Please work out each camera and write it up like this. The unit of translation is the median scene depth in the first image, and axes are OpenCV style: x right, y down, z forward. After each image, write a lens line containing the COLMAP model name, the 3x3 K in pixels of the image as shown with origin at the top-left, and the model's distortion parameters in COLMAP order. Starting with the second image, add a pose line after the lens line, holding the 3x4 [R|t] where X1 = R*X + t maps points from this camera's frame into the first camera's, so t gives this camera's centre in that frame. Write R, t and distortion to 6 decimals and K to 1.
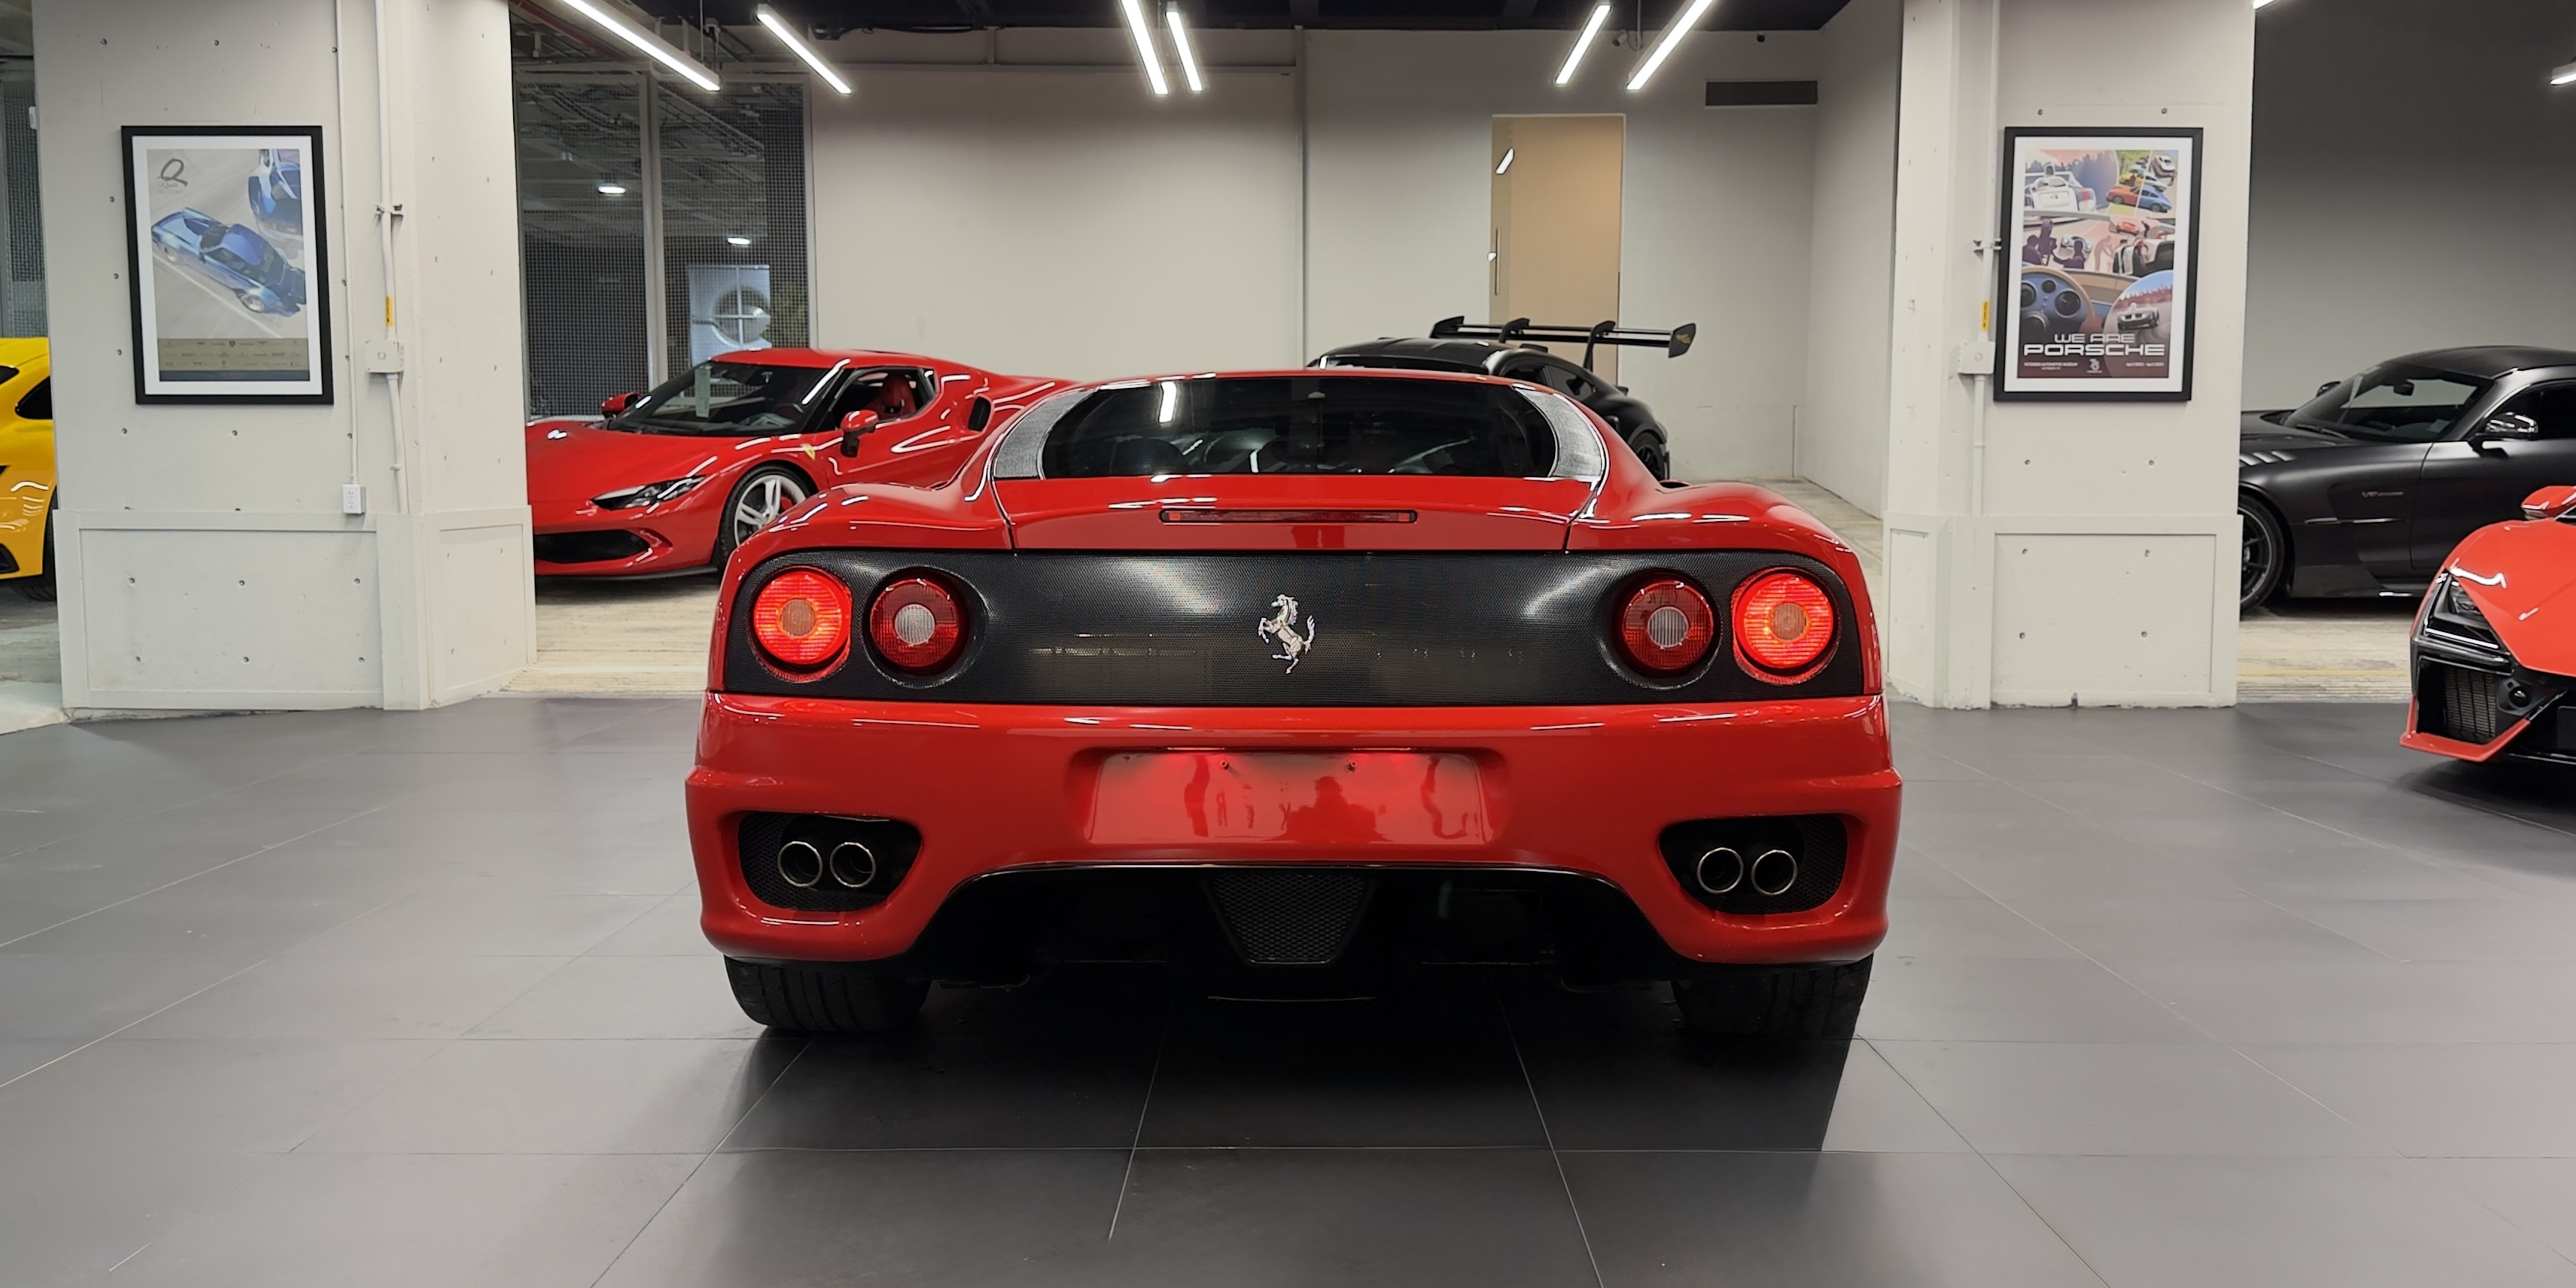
lens RADIAL K [[2154.8, 0, 1330.0], [0, 2154.8, 711.9], [0, 0, 1]] dist [0.000207, -0.005374]
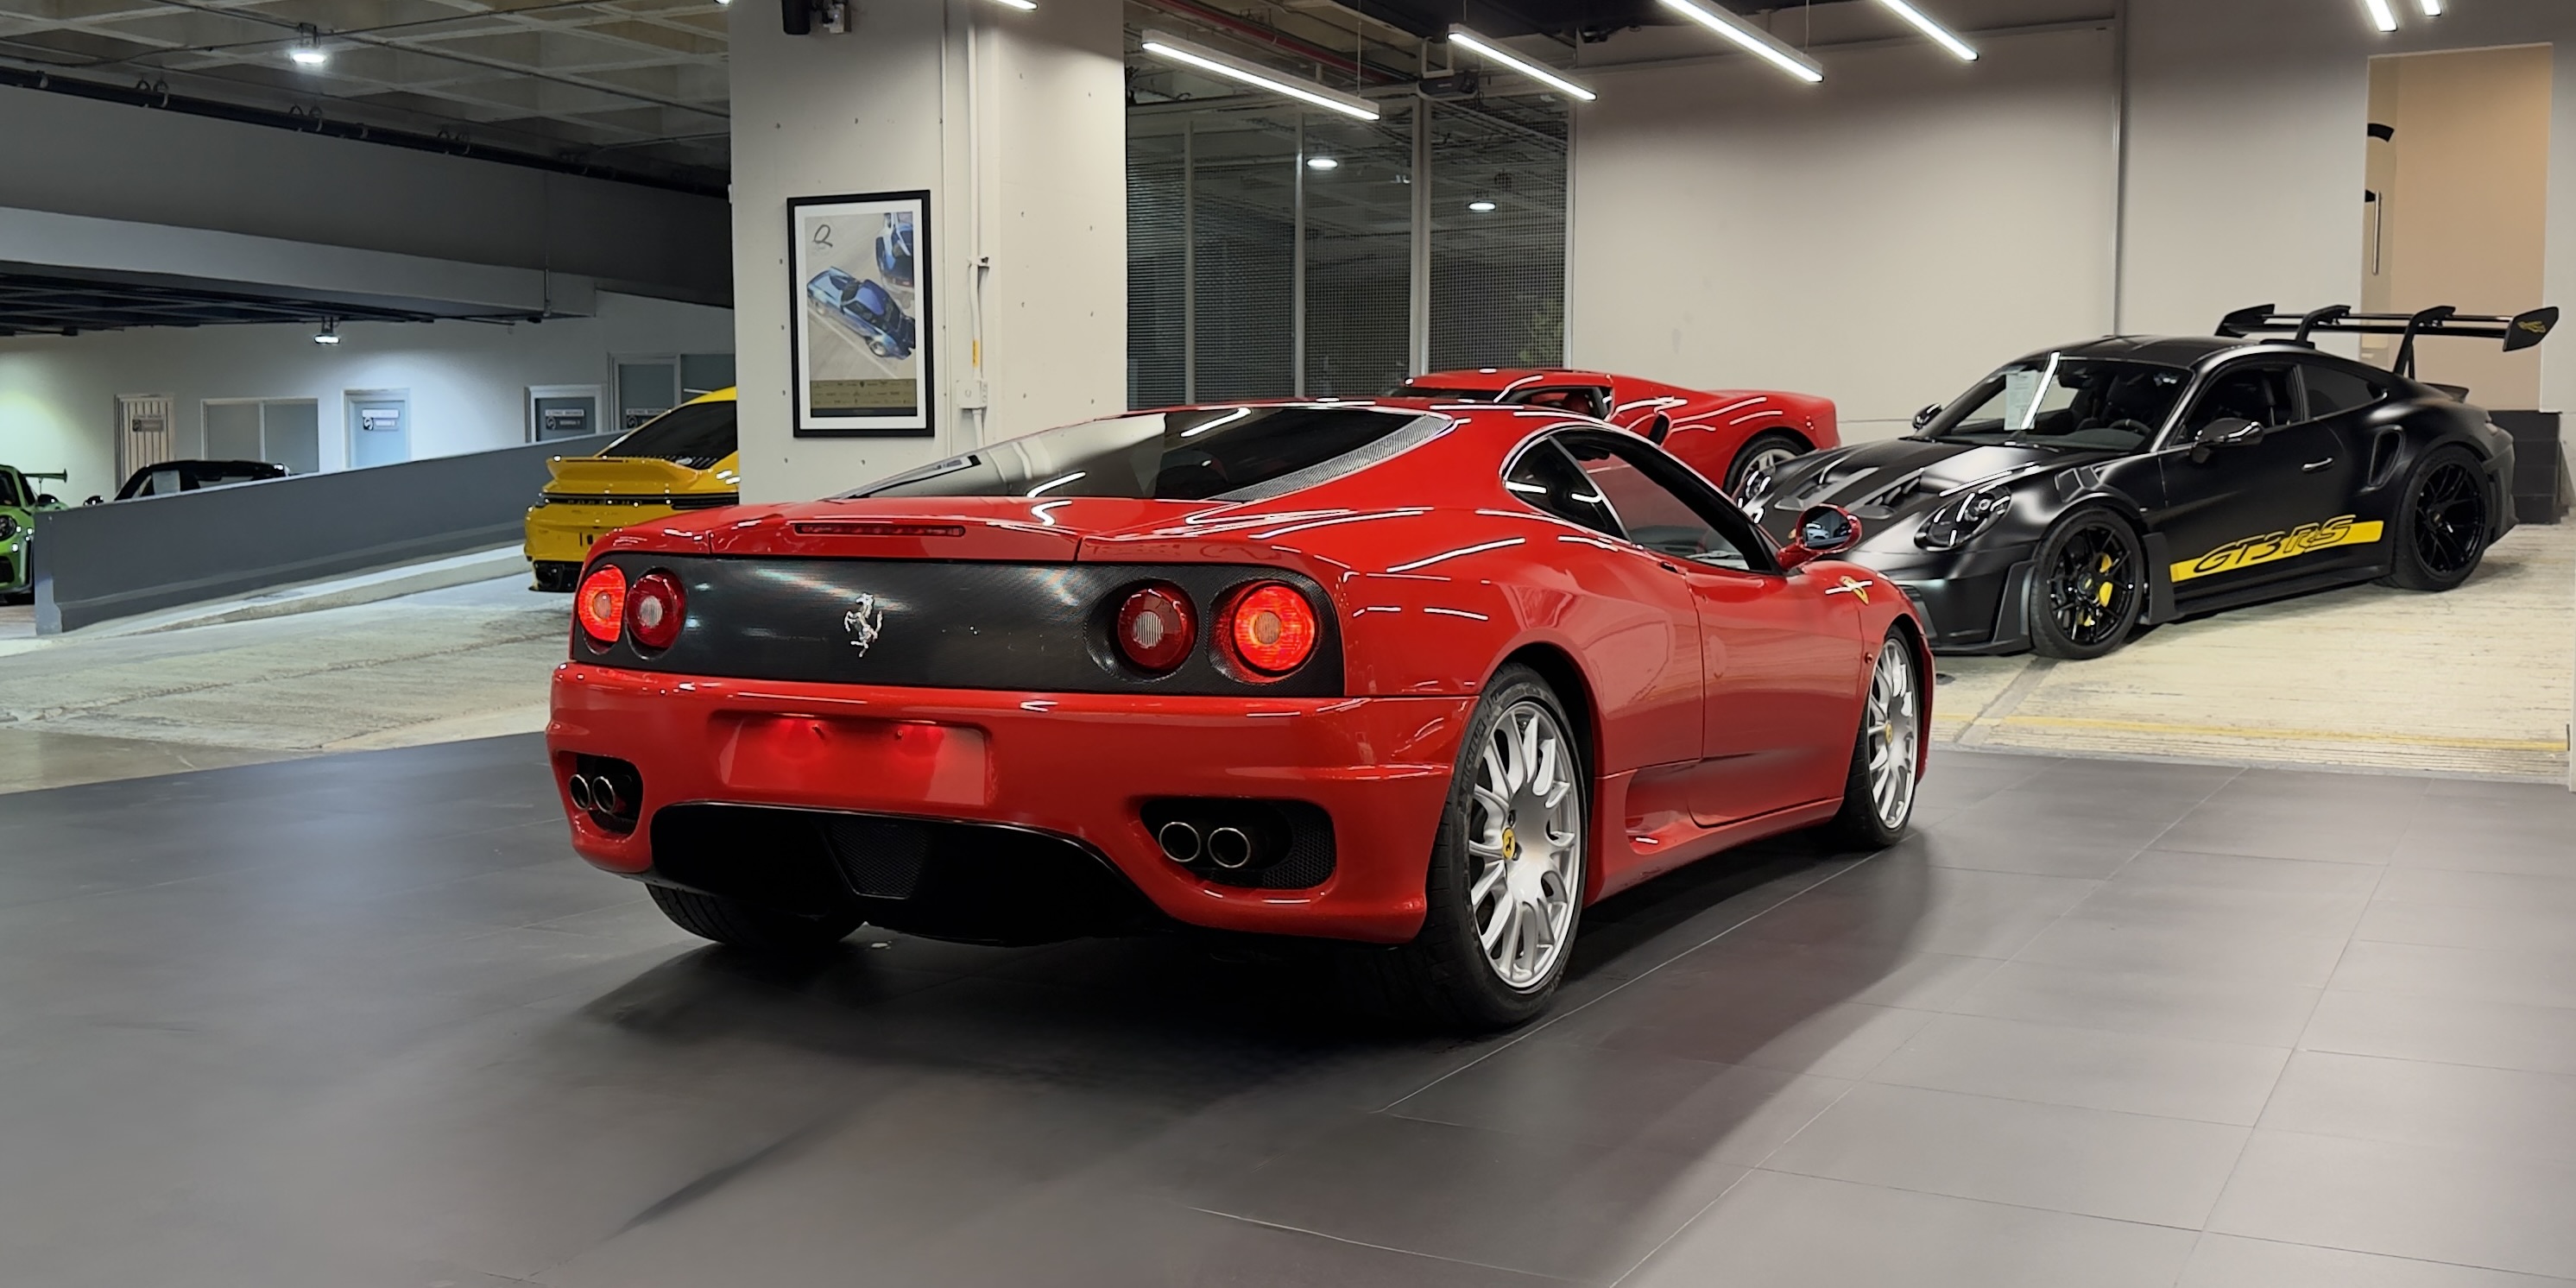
lens RADIAL K [[2383.0, 0, 1211.3], [0, 2383.0, 653.6], [0, 0, 1]] dist [0.324276, -0.778648]
pose [[0.884633, 0.029872, -0.465330, 0.261110], [-0.051173, 0.998138, -0.033209, 0.005031], [0.463471, 0.053190, 0.884514, -0.038945]]
